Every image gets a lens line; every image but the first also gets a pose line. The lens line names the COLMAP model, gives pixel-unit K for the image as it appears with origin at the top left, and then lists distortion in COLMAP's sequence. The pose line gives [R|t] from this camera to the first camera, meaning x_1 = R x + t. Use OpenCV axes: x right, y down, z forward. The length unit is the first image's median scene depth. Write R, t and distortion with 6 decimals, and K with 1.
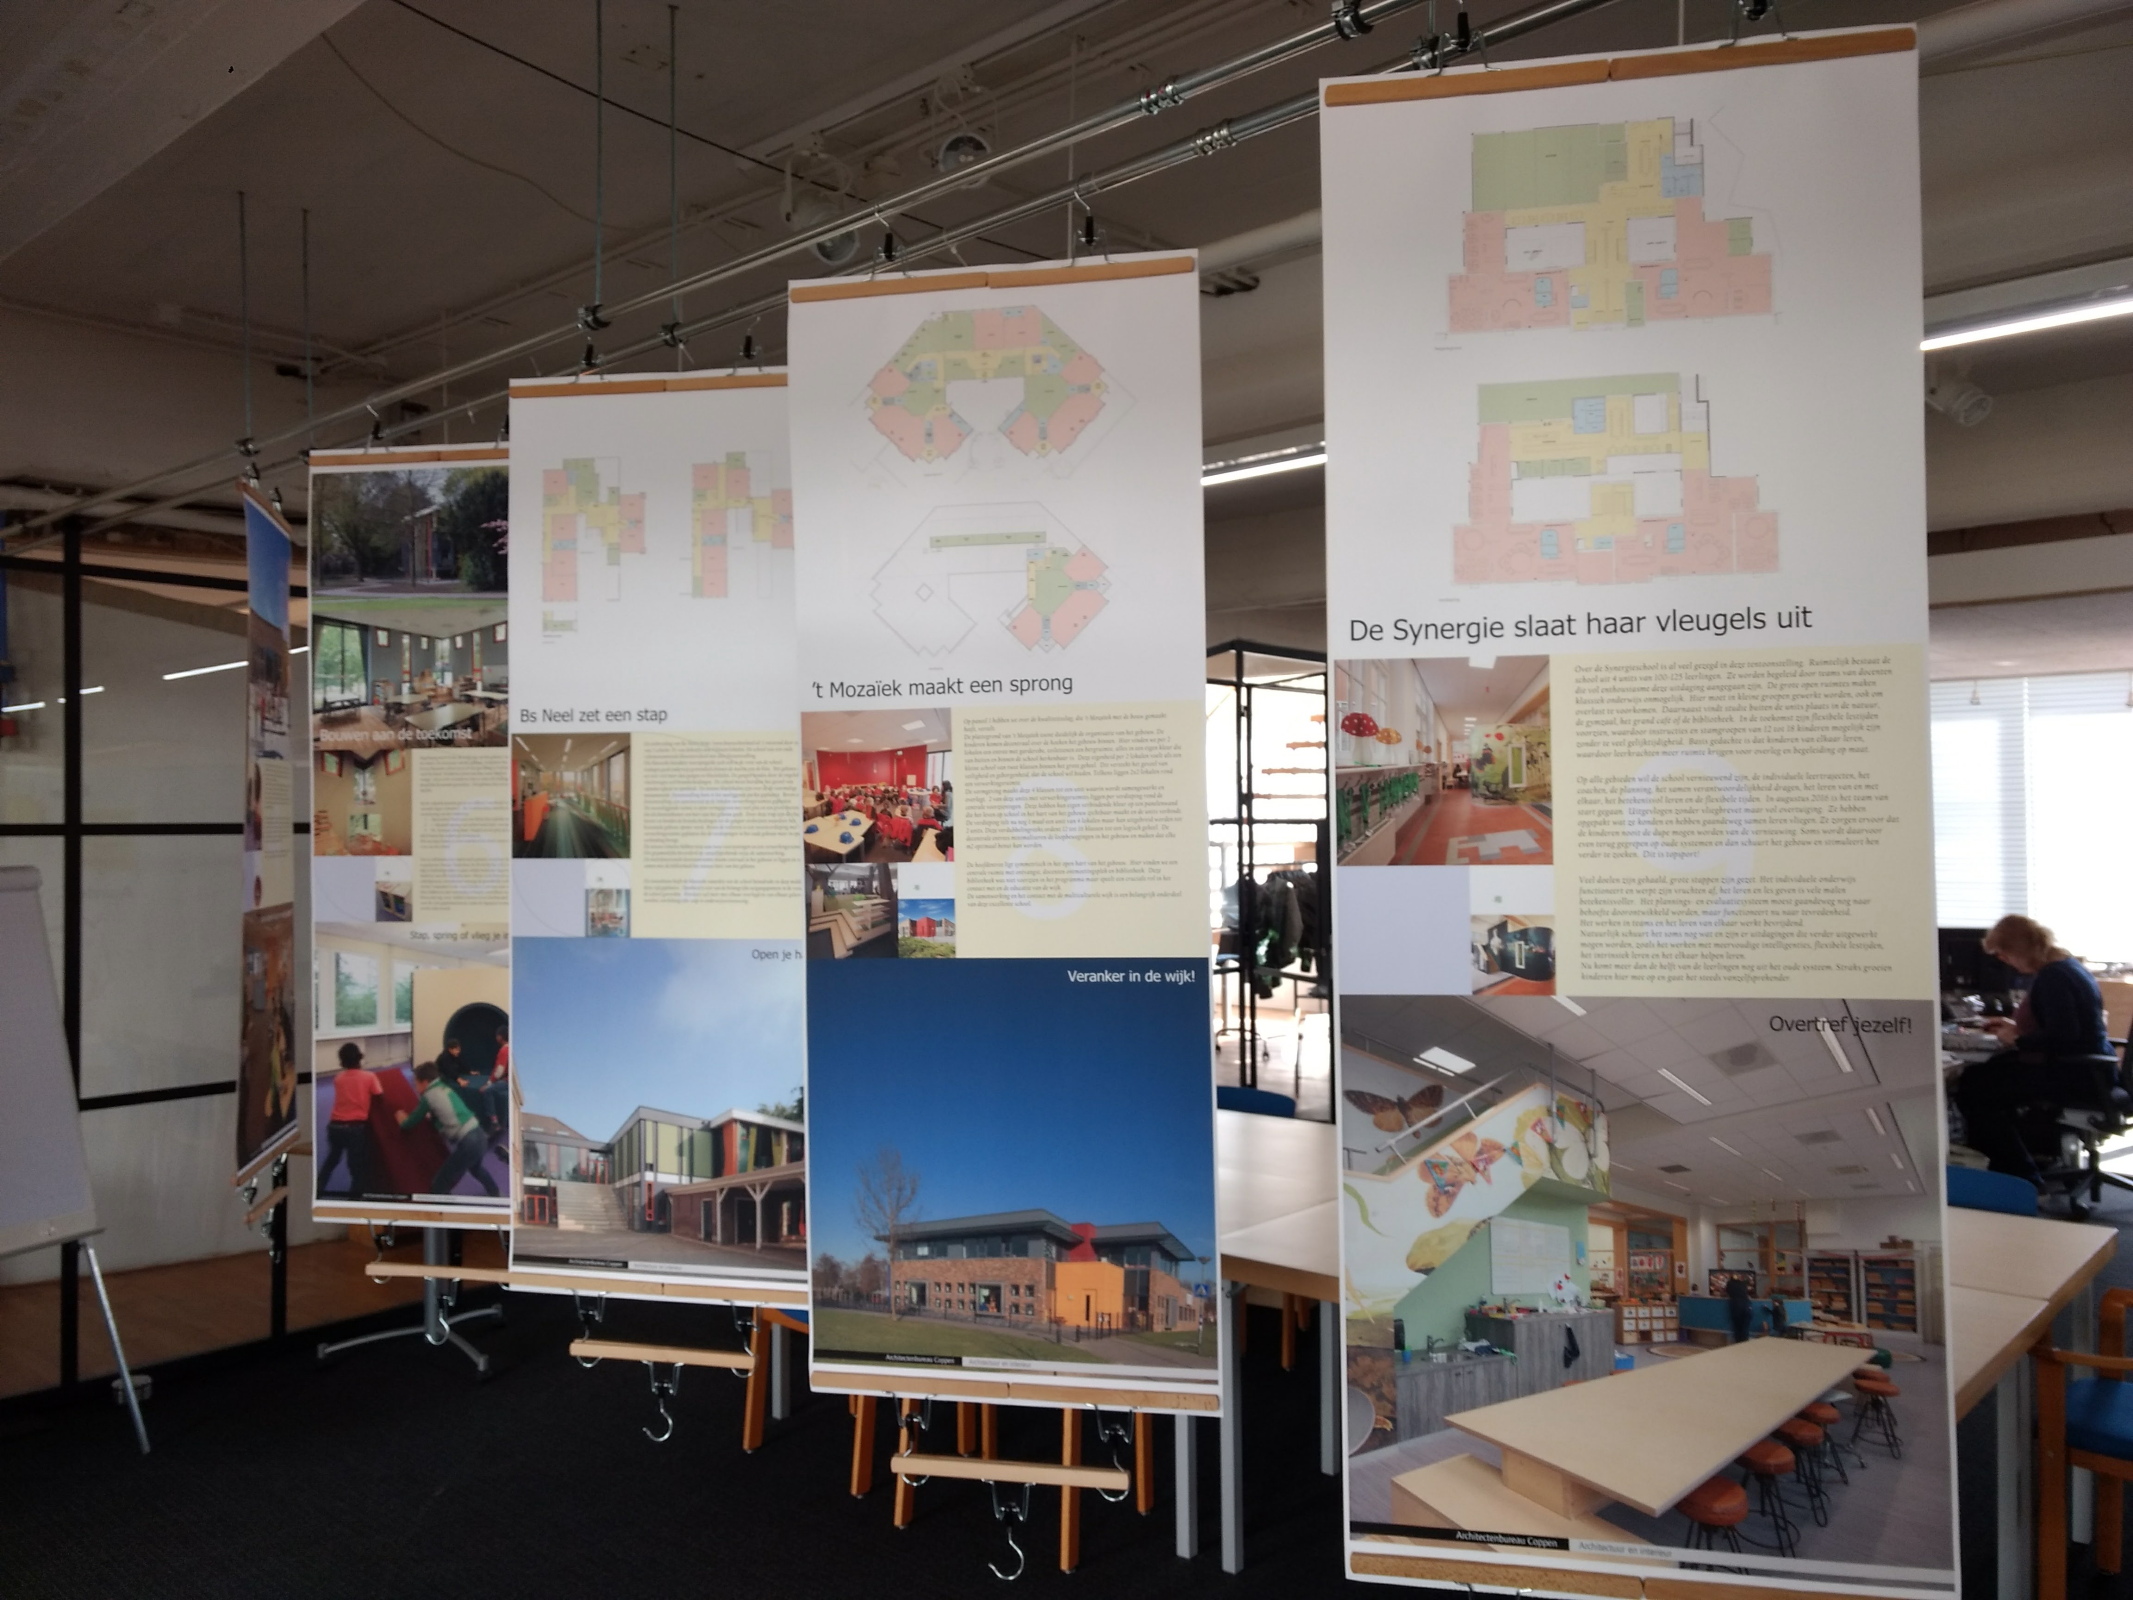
lens RADIAL K [[1656.5, 0, 1066.5], [0, 1656.5, 800.0], [0, 0, 1]] dist [0.151138, -0.196121]
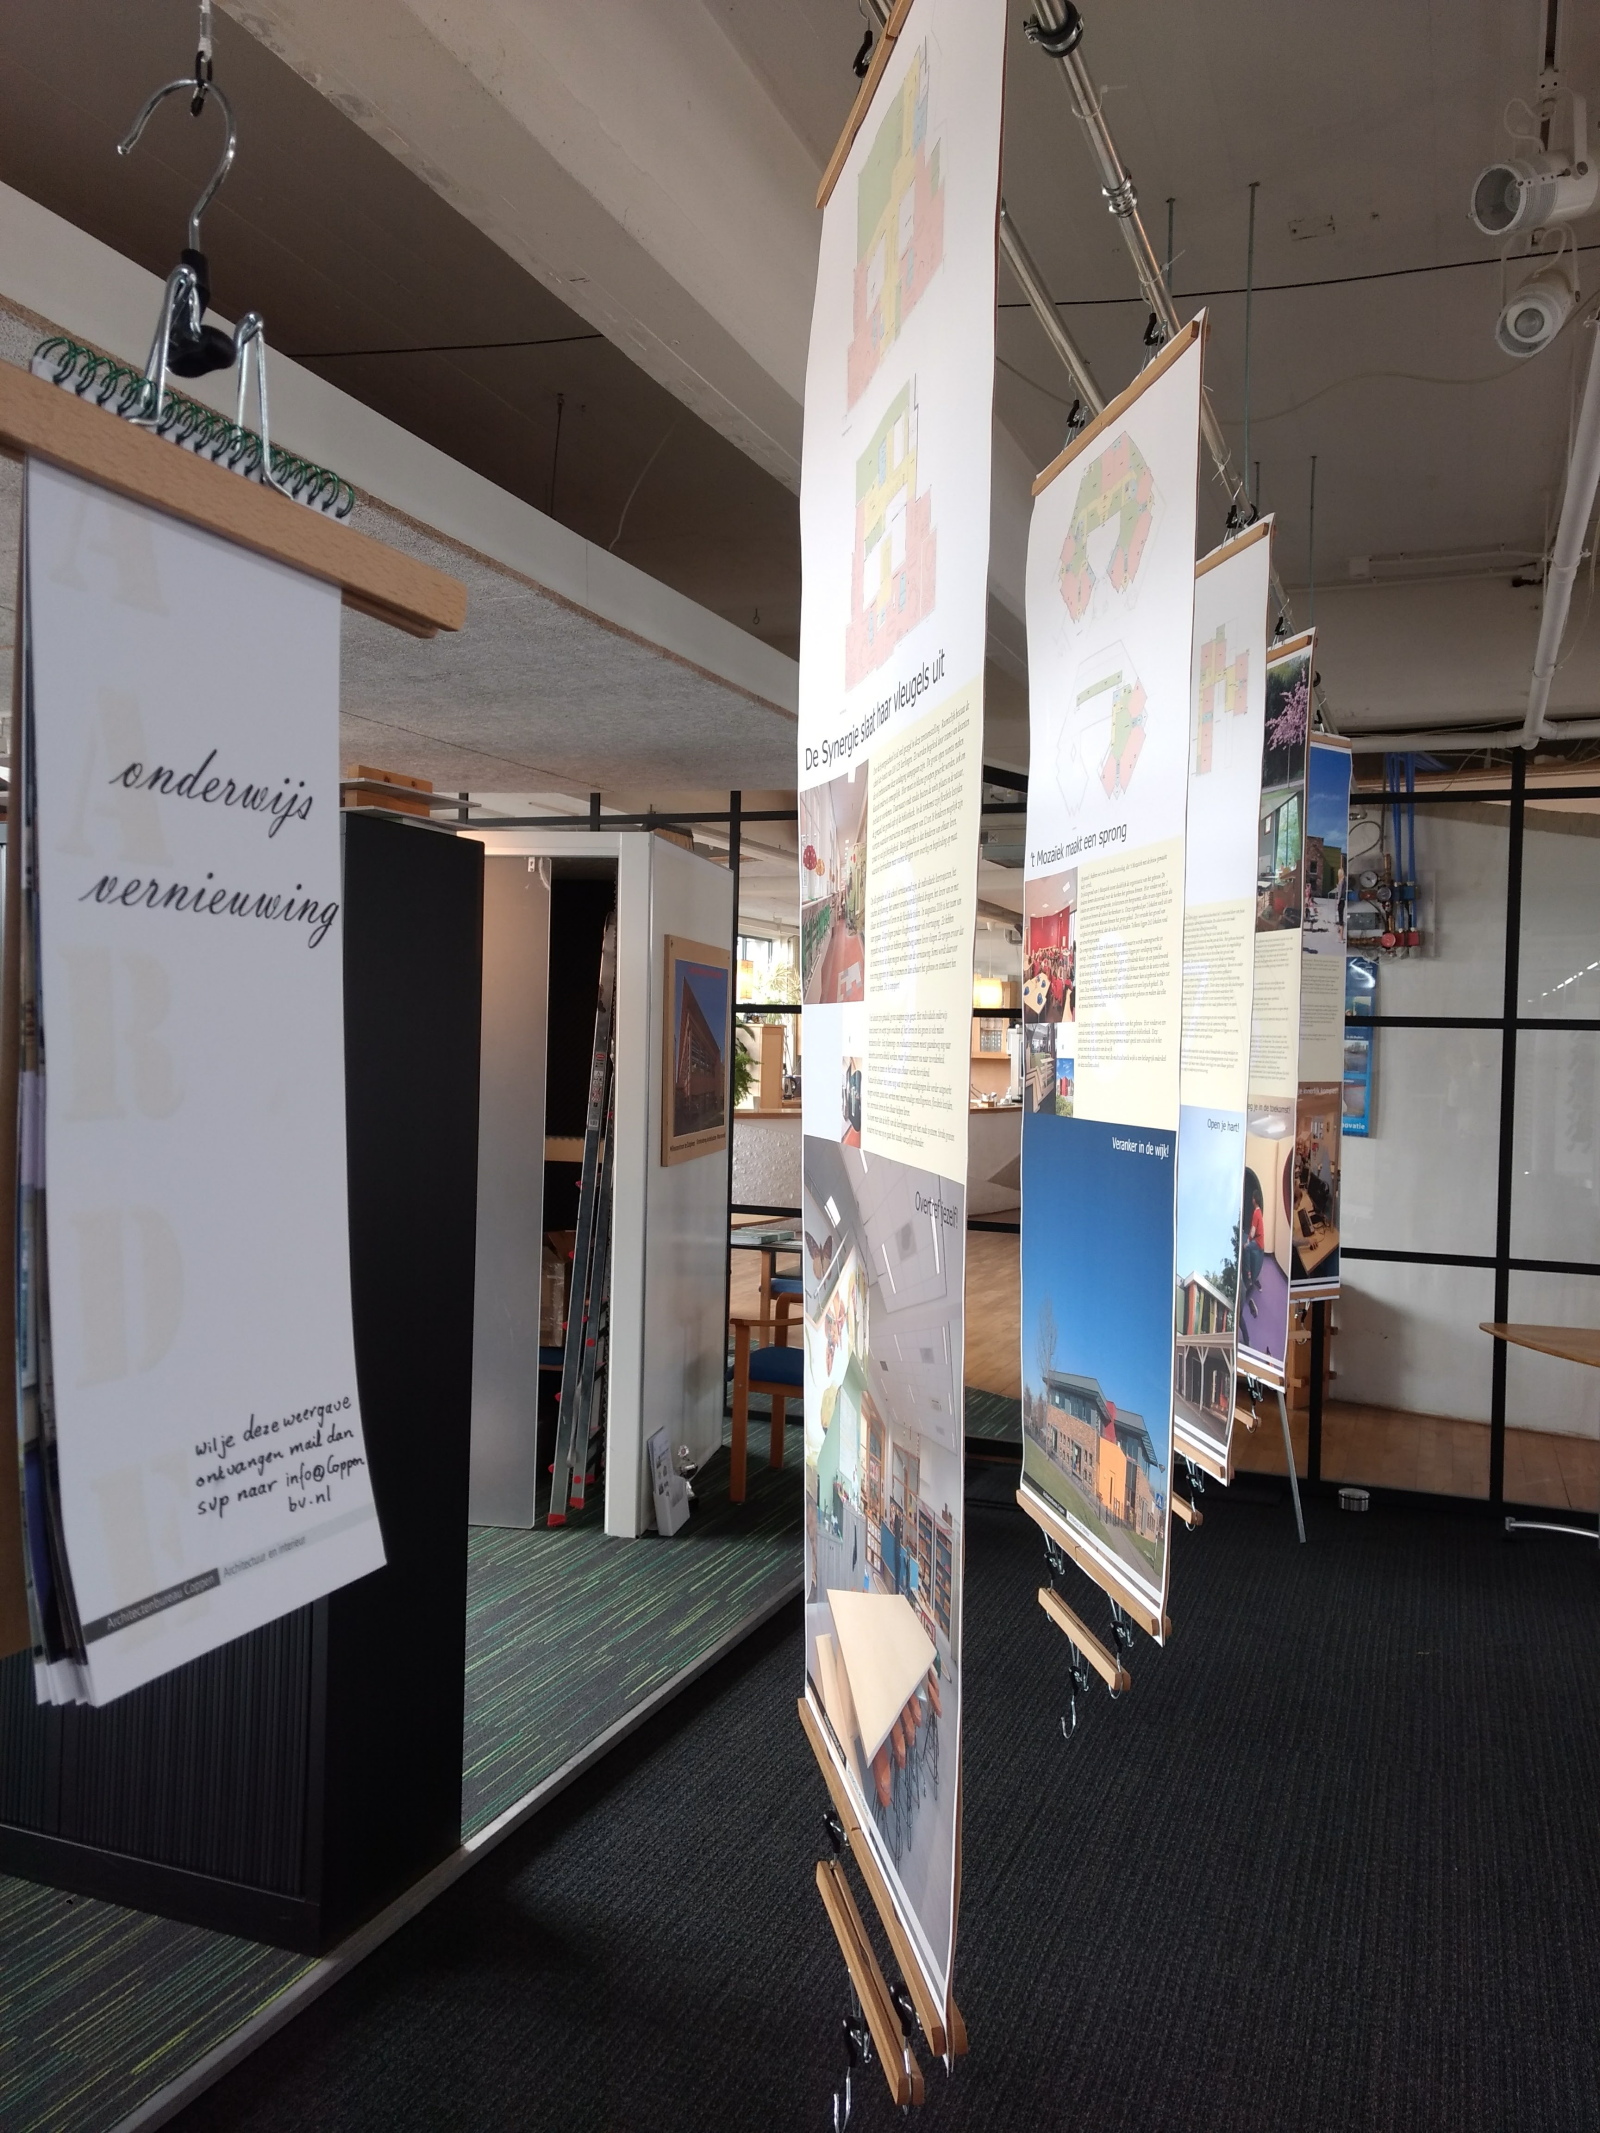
lens RADIAL K [[1656.5, 0, 800.0], [0, 1656.5, 1066.5], [0, 0, 1]] dist [0.151138, -0.196121]
pose [[0.352145, 0.035611, -0.935268, 0.679885], [-0.014091, 0.999364, 0.032746, 0.028287], [0.935839, 0.001647, 0.352423, 0.411413]]
